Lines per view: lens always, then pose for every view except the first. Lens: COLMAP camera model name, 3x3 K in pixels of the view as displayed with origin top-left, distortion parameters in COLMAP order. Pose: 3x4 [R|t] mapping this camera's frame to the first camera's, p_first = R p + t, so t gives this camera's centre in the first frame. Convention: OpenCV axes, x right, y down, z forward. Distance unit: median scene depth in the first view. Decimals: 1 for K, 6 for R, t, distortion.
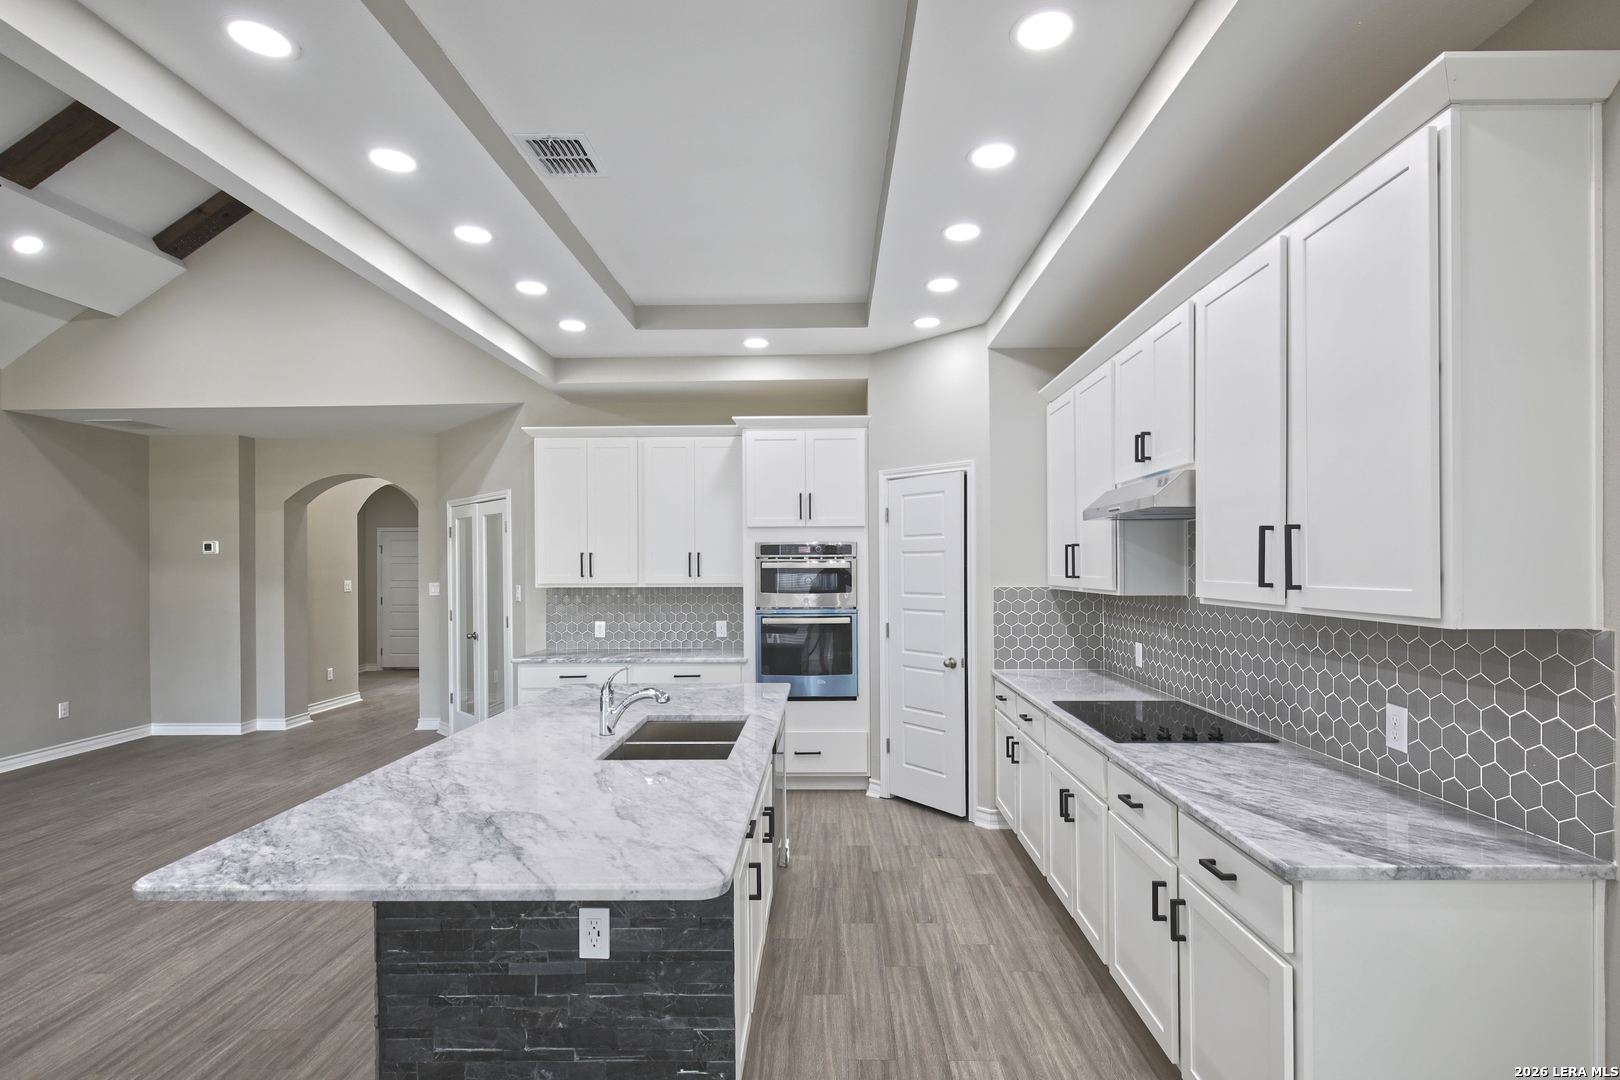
lens RADIAL K [[782.7, 0, 807.7], [0, 782.7, 553.5], [0, 0, 1]] dist [0.001879, -0.000095]
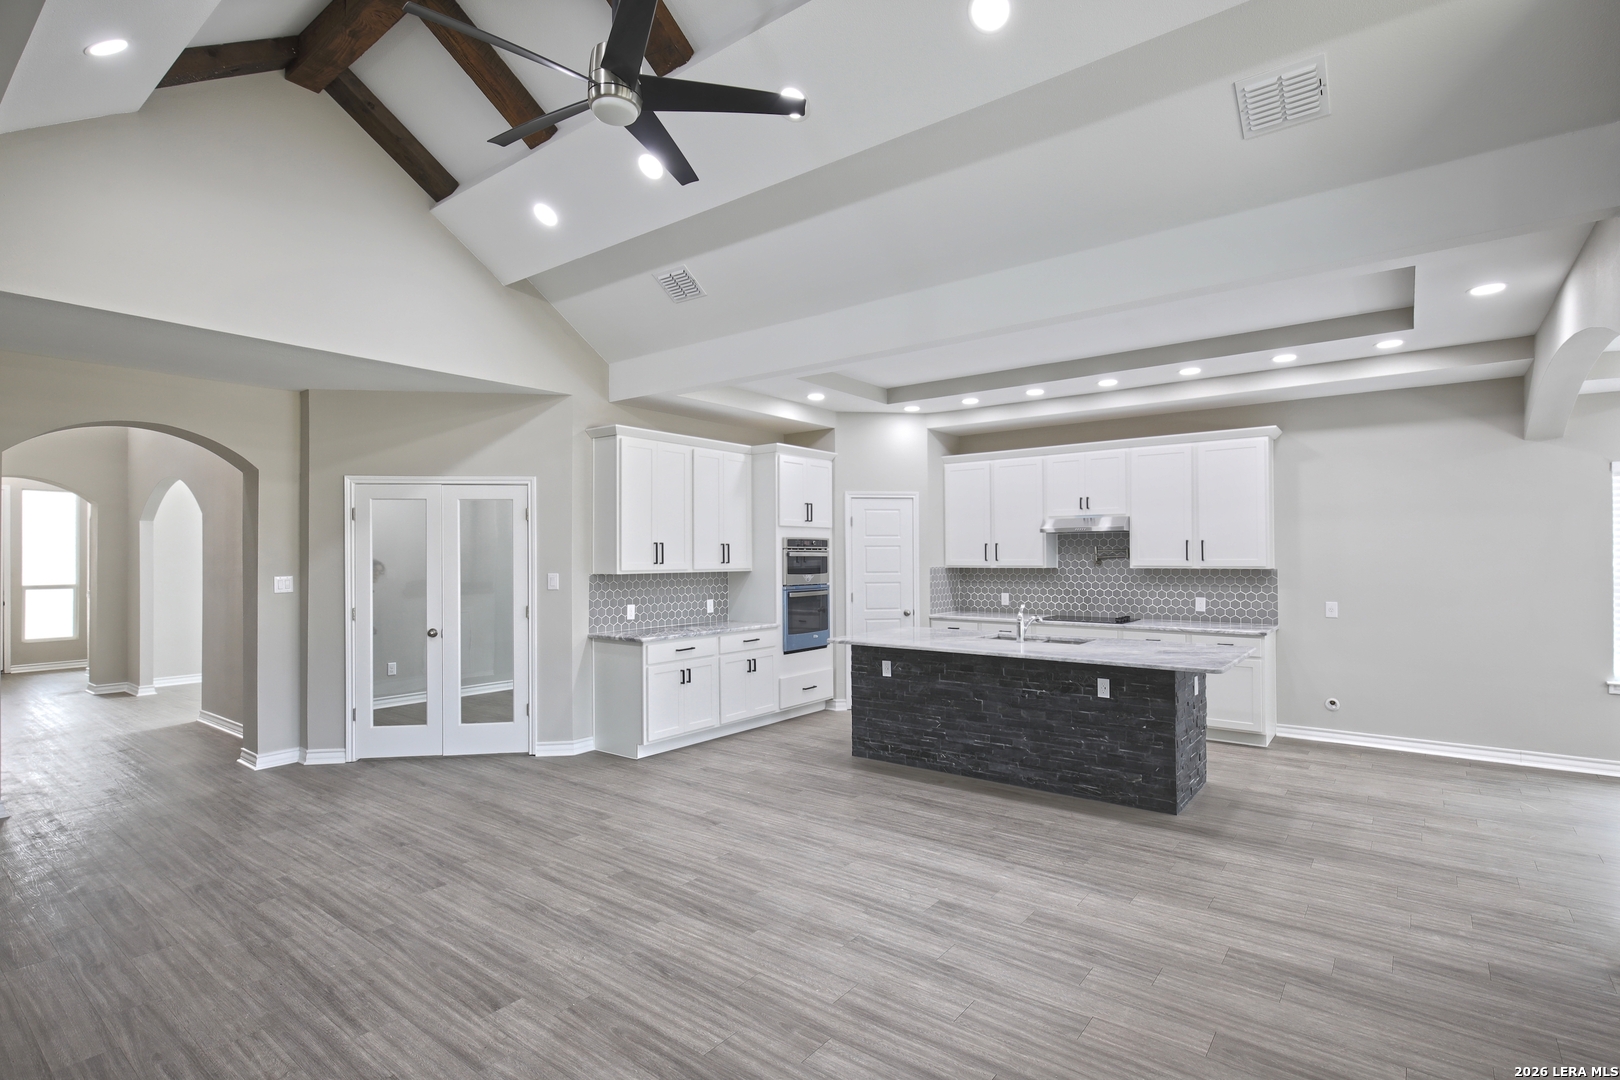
lens RADIAL K [[782.7, 0, 807.7], [0, 782.7, 553.5], [0, 0, 1]] dist [0.001879, -0.000095]
pose [[0.593936, 0.006049, 0.804490, -1.143243], [-0.009788, 0.999952, -0.000292, 0.014022], [-0.804453, -0.007701, 0.593967, 0.167494]]
